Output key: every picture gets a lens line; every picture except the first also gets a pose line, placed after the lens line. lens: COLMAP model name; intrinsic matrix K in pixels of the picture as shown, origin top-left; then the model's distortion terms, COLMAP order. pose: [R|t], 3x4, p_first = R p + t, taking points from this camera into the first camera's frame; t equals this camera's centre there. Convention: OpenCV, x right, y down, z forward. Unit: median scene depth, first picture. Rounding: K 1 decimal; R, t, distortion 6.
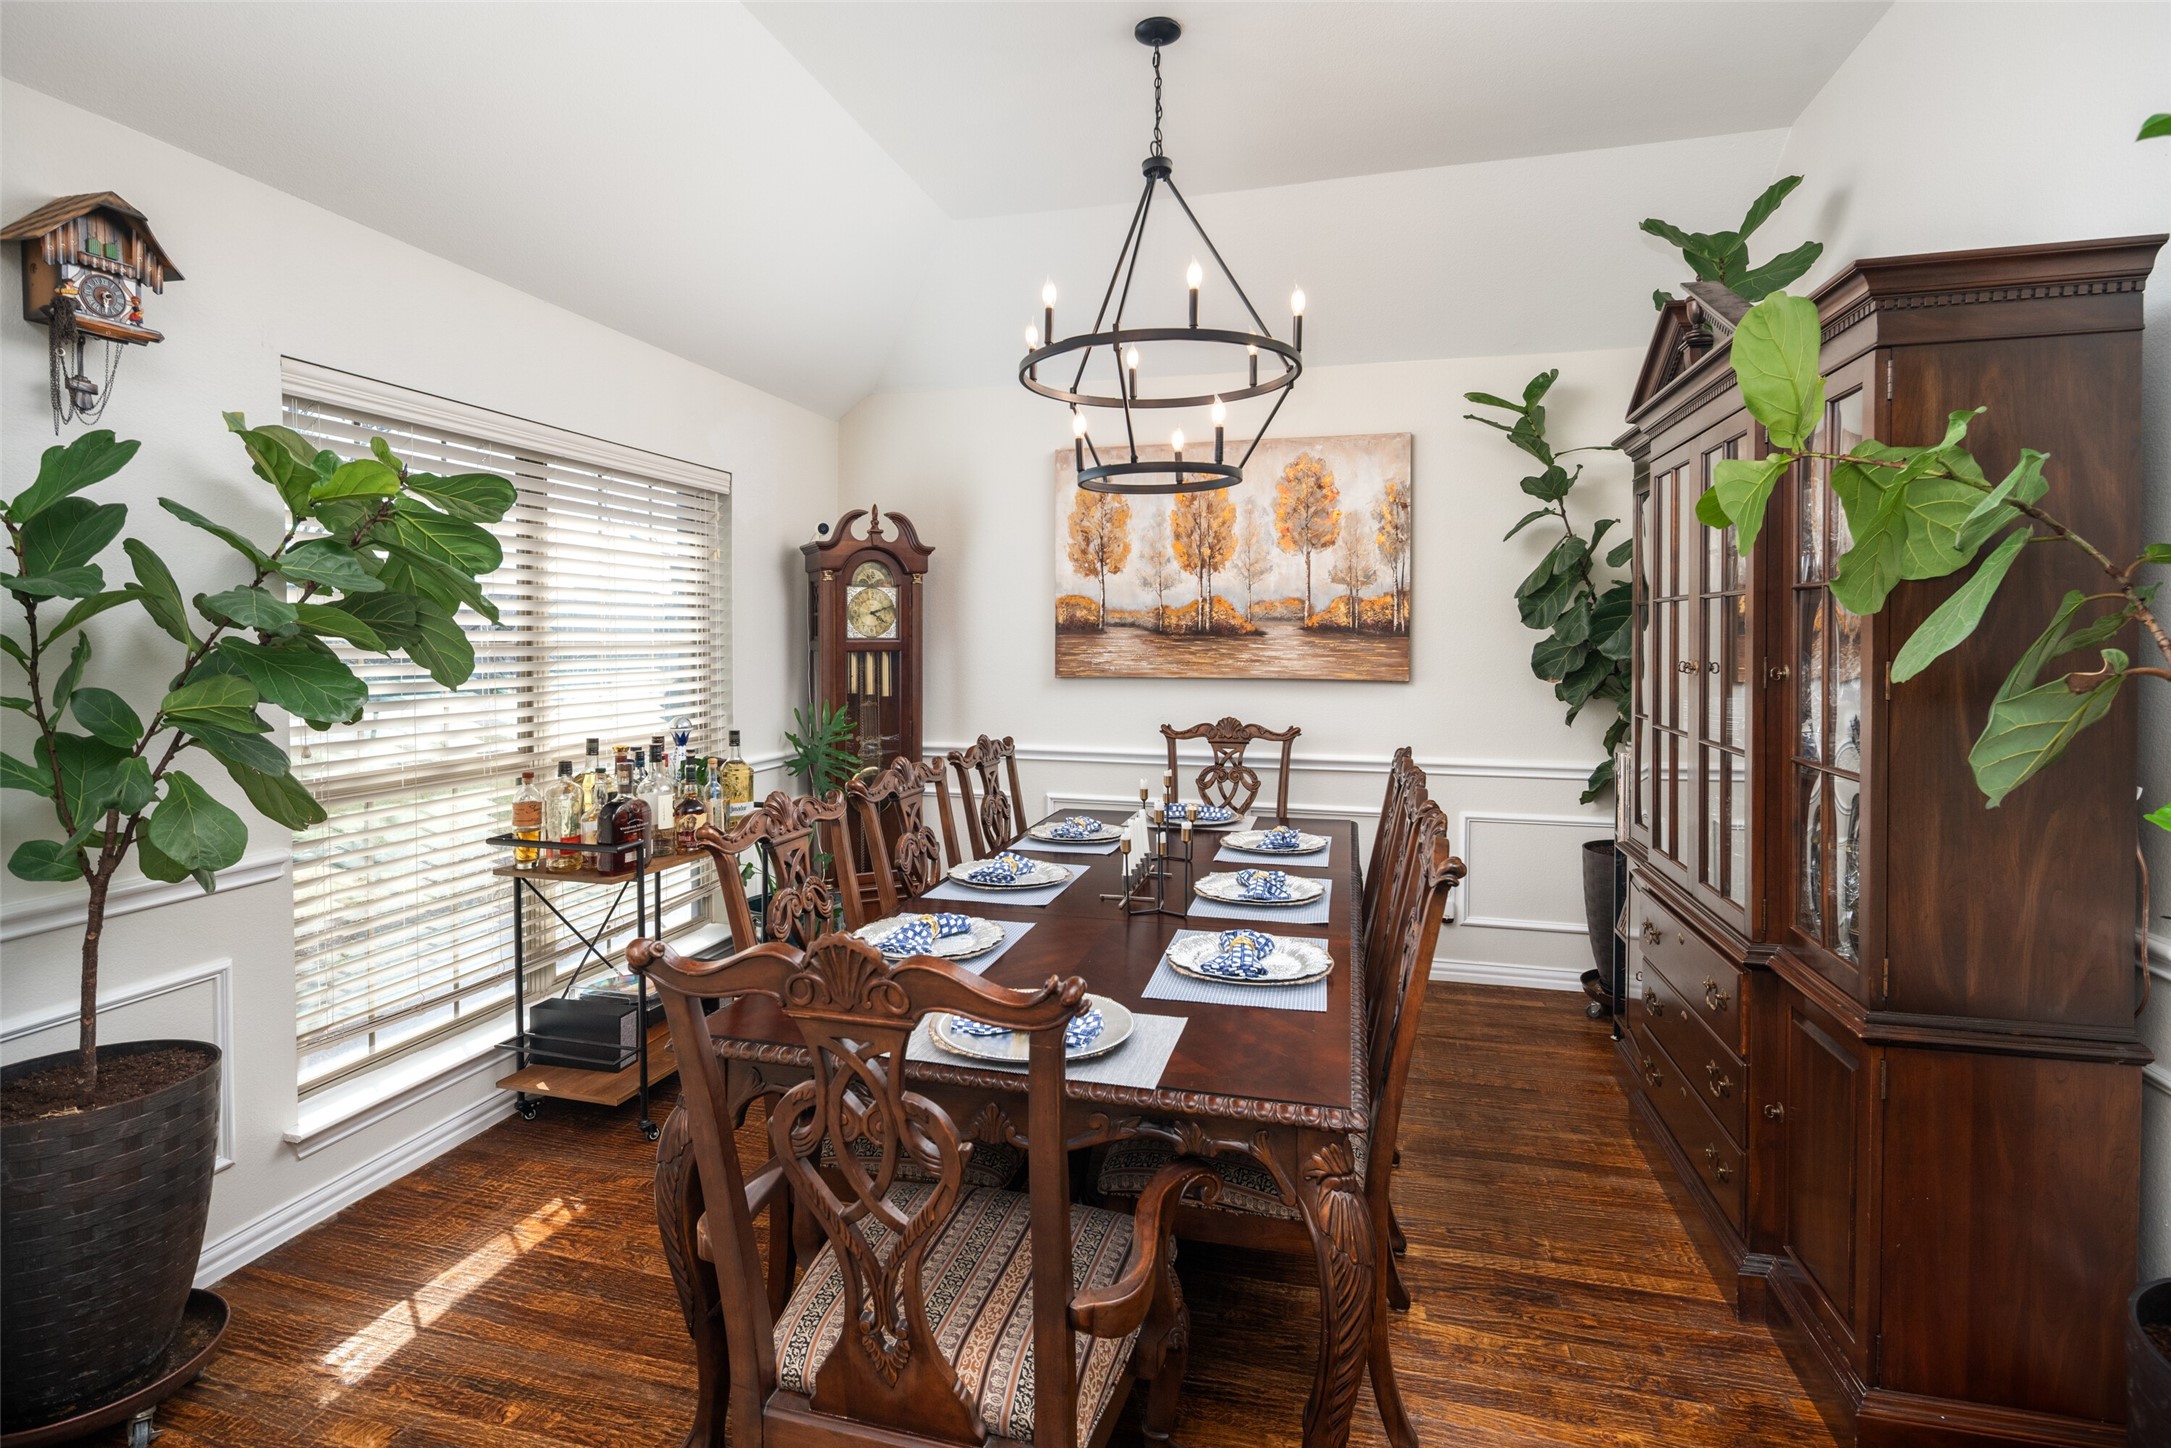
lens RADIAL K [[1062.0, 0, 1078.0], [0, 1062.0, 665.8], [0, 0, 1]] dist [0.000488, -0.001480]
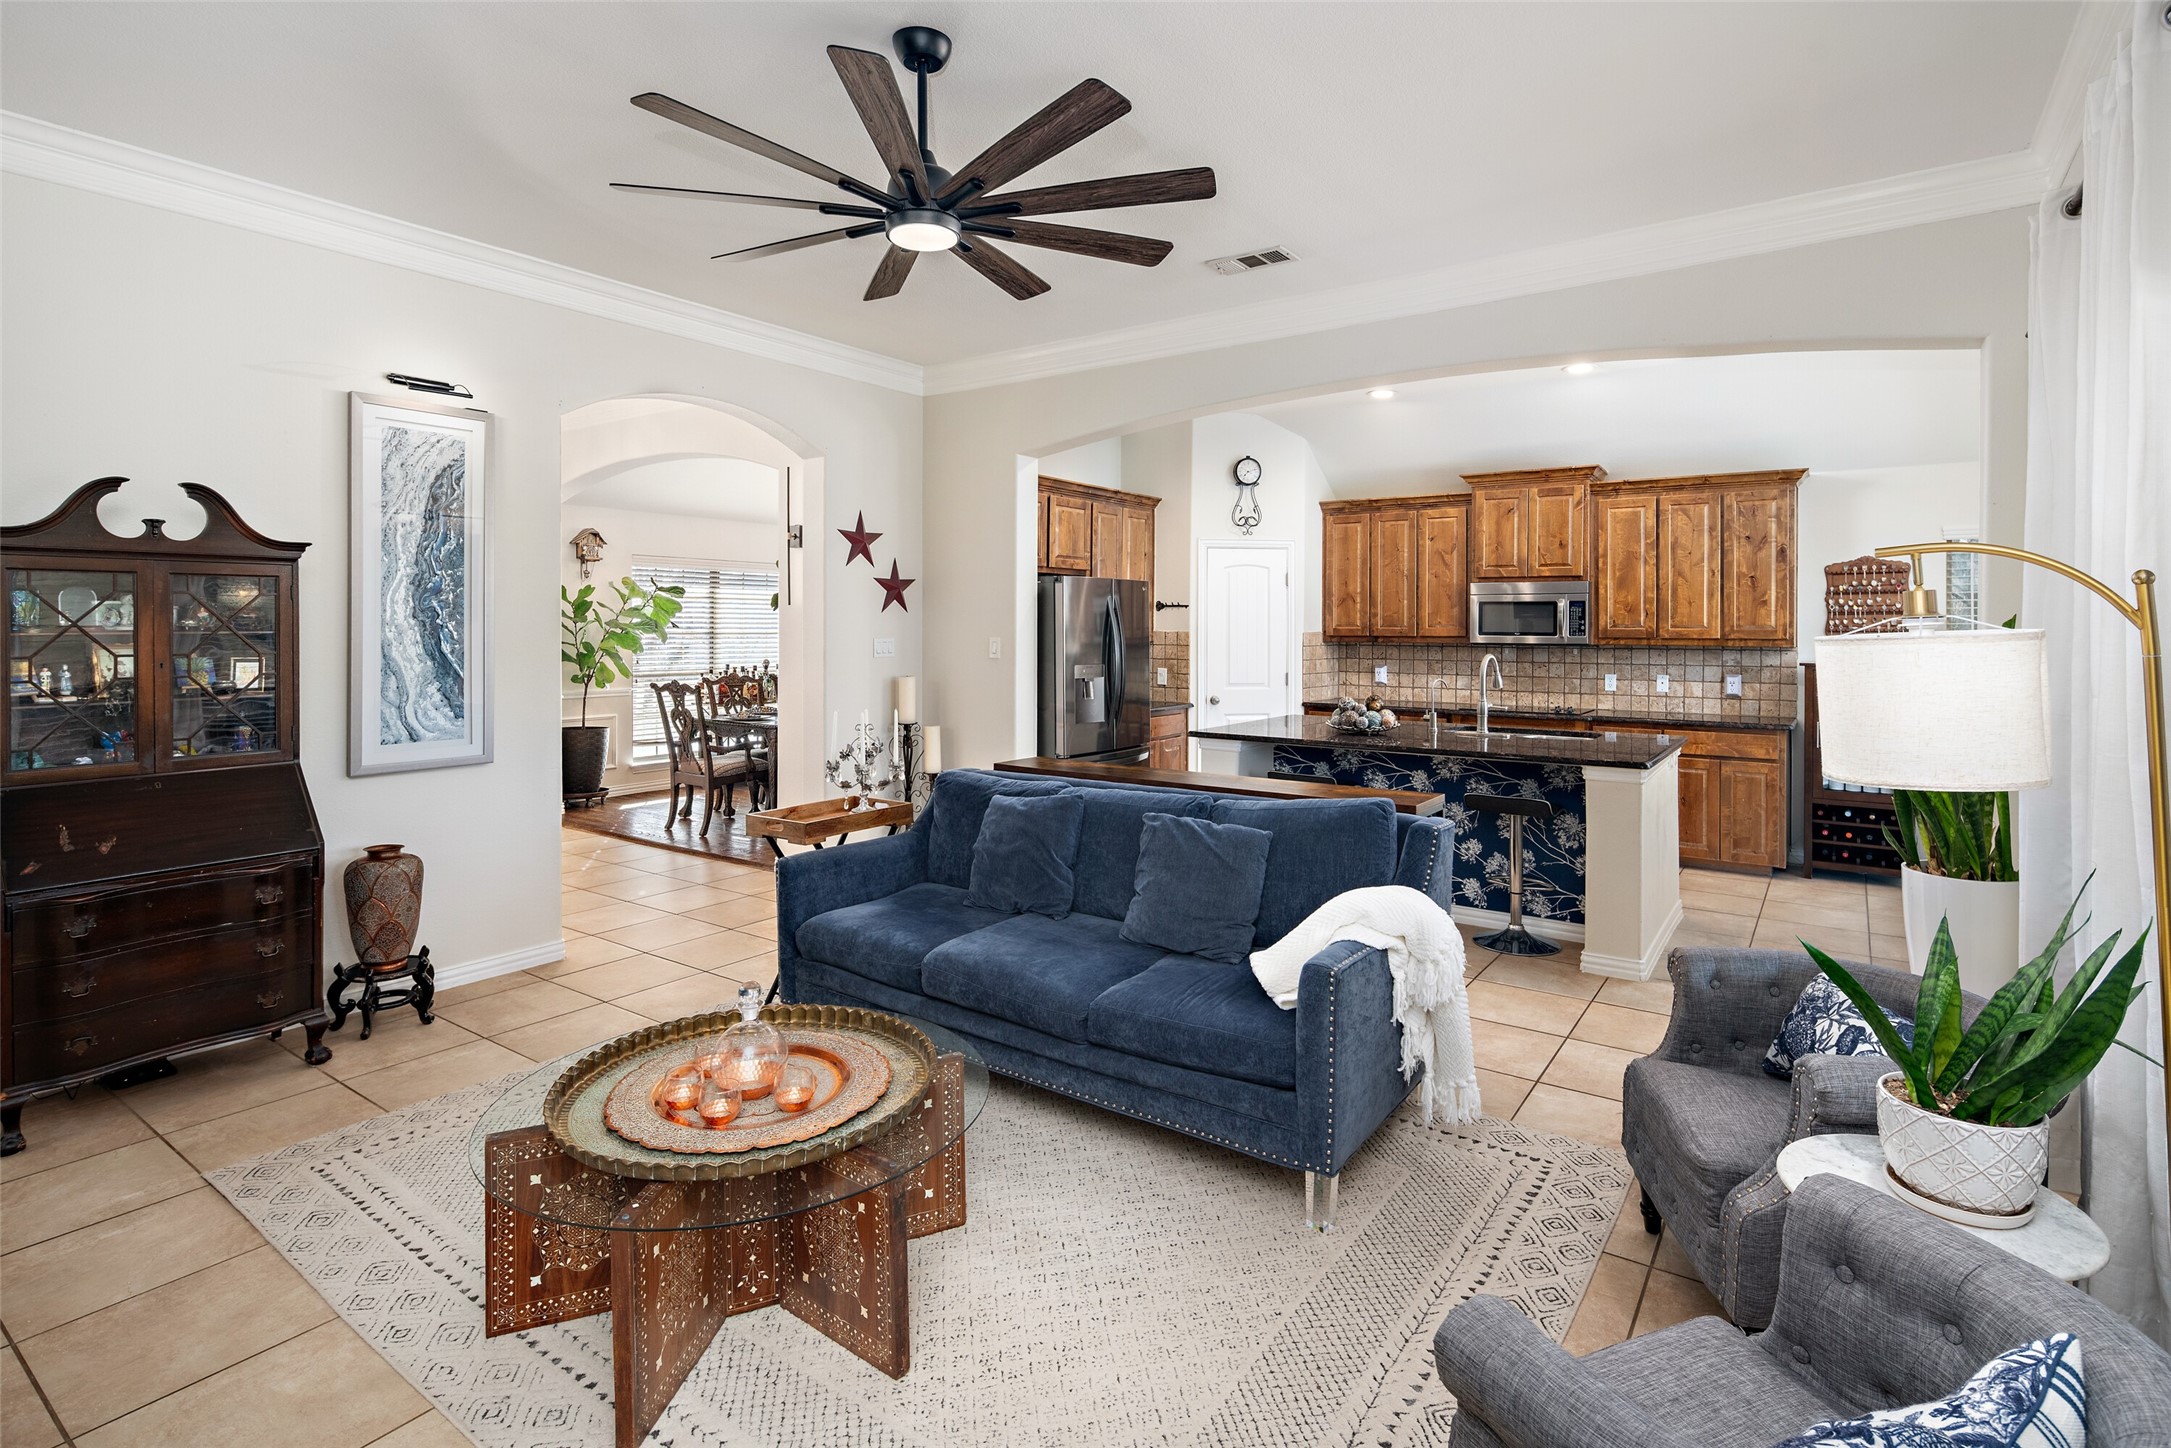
lens RADIAL K [[1062.0, 0, 1083.3], [0, 1062.0, 621.2], [0, 0, 1]] dist [0.000488, -0.001480]
pose [[0.935850, -0.003087, -0.352384, 2.121865], [-0.007973, 0.999520, -0.029931, 0.041128], [0.352308, 0.030820, 0.935377, -1.994054]]
